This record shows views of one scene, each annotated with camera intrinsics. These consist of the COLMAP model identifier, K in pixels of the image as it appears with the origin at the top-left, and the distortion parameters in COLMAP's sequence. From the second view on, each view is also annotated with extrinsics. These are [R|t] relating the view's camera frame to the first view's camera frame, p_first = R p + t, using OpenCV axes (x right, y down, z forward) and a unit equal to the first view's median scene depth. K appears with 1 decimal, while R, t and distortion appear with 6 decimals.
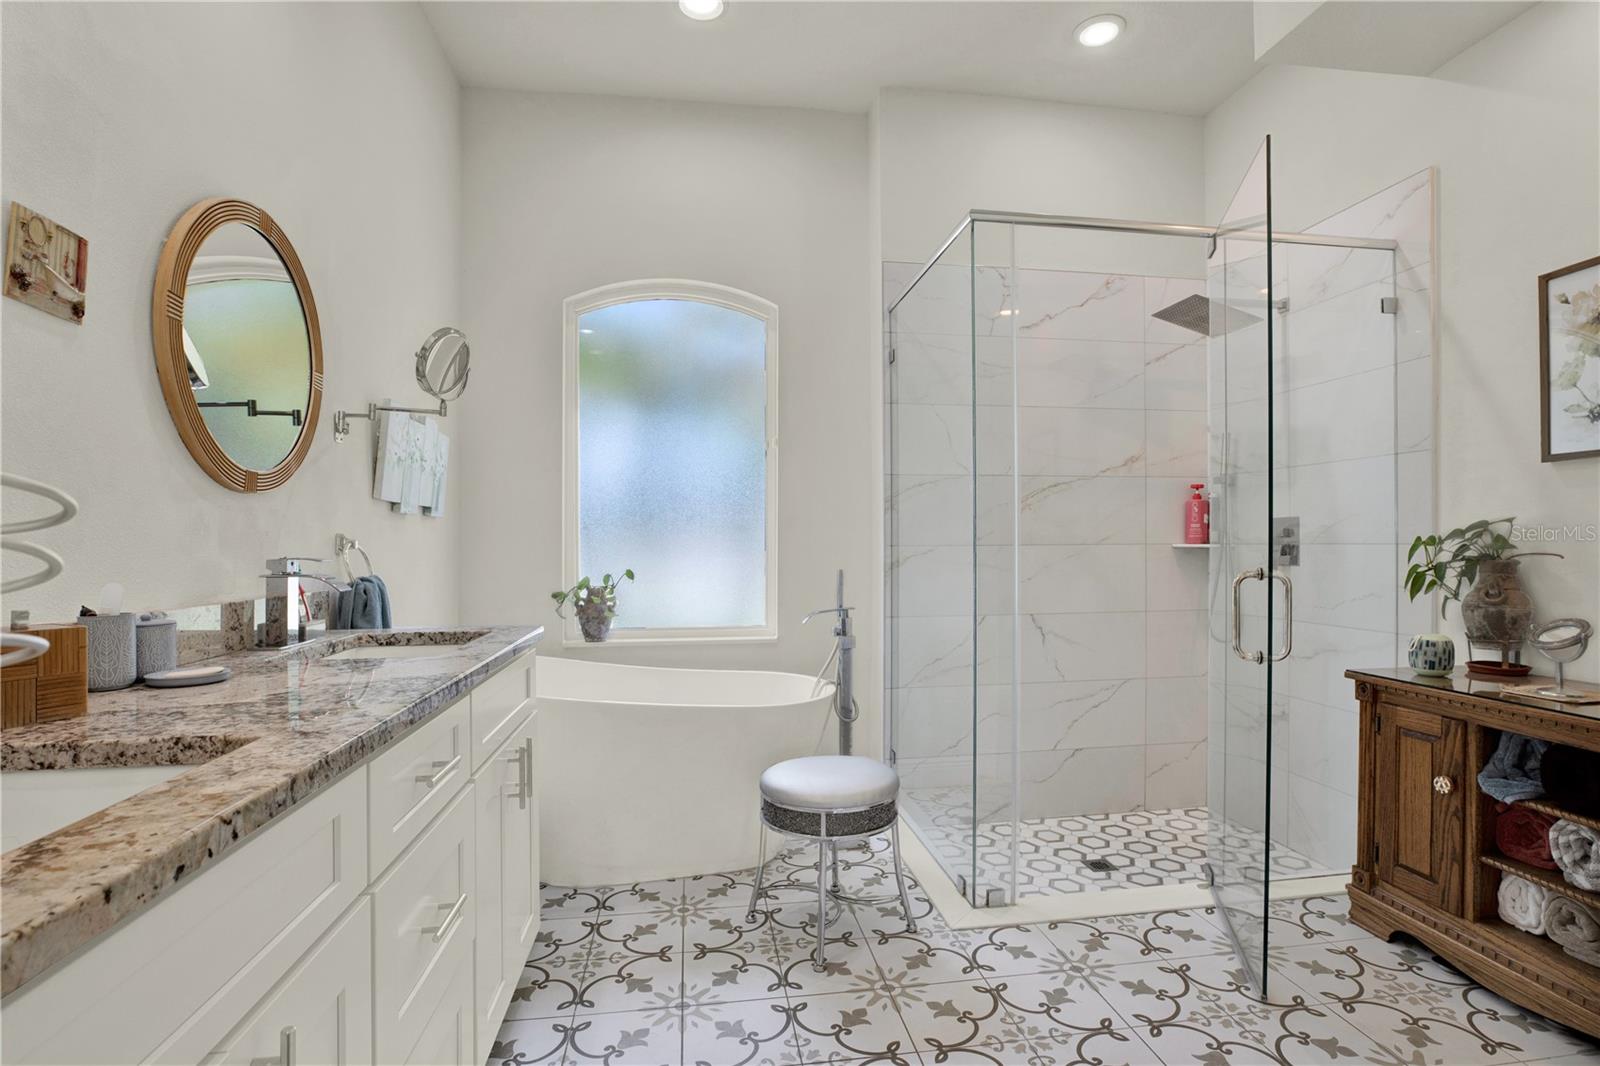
lens RADIAL K [[776.6, 0, 798.8], [0, 776.6, 525.4], [0, 0, 1]] dist [-0.035731, 0.000858]
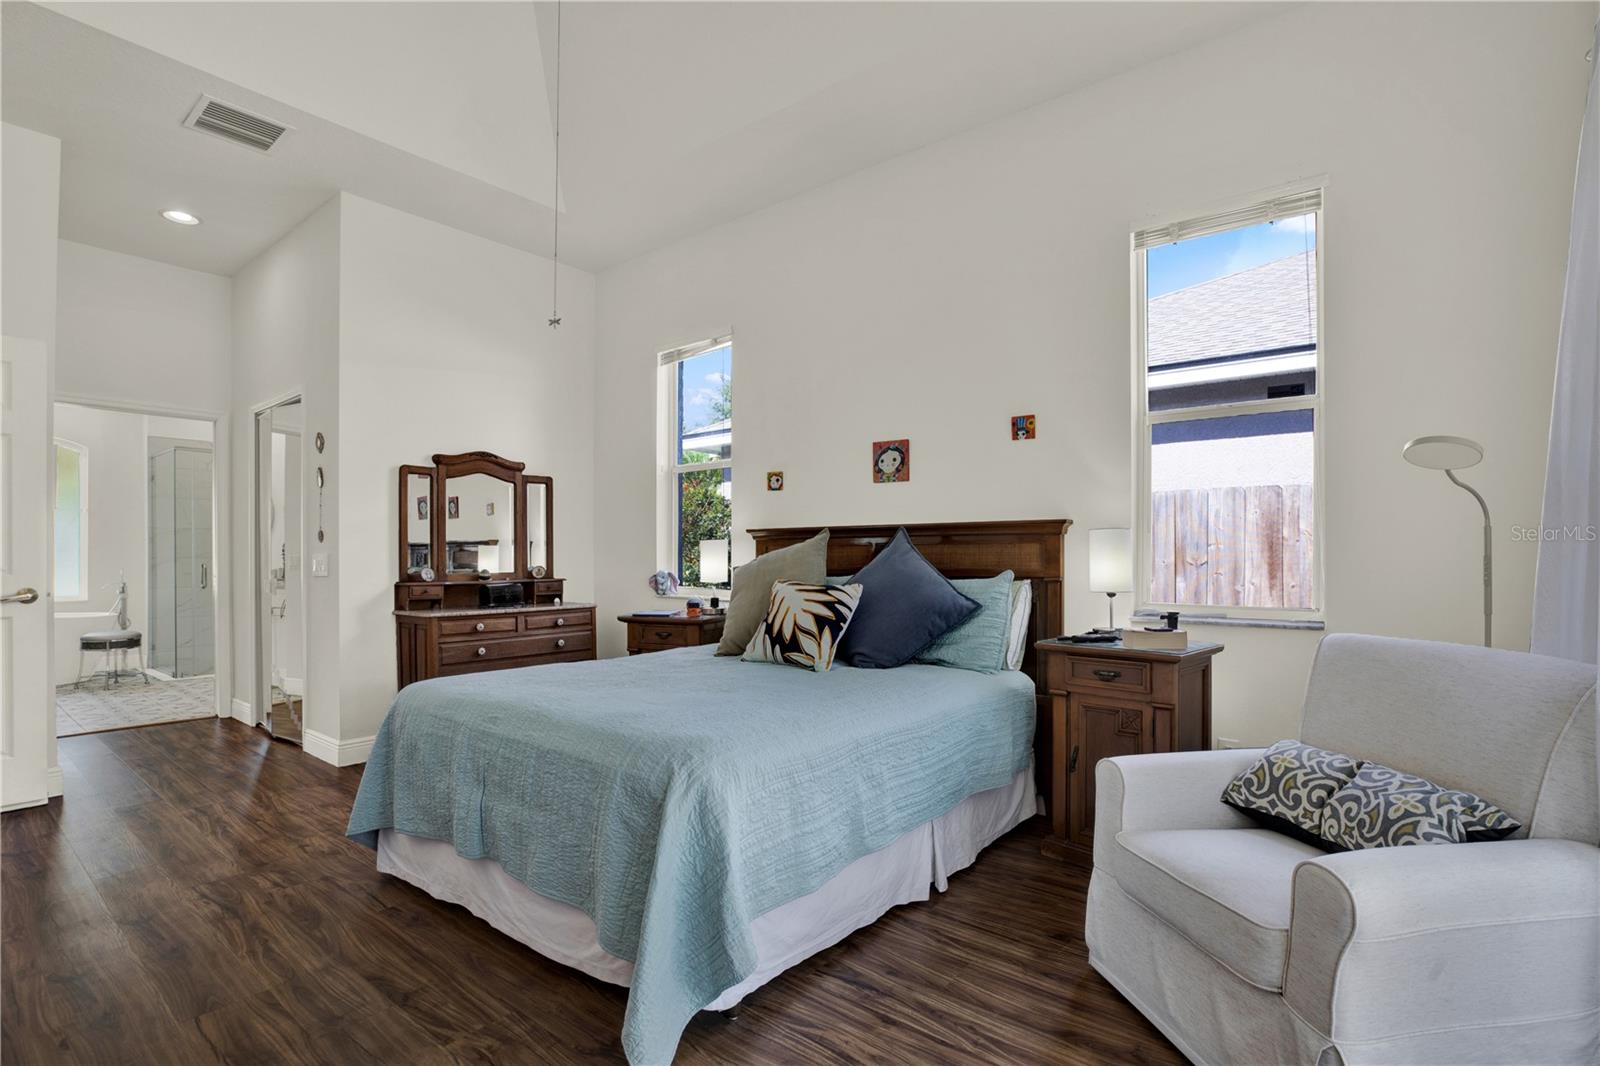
lens RADIAL K [[752.5, 0, 803.8], [0, 752.5, 548.1], [0, 0, 1]] dist [-0.030339, 0.001030]
pose [[0.725248, 0.002048, 0.688485, 0.022569], [-0.001395, 0.999998, -0.001504, -0.003834], [-0.688487, 0.000131, 0.725249, -2.176967]]
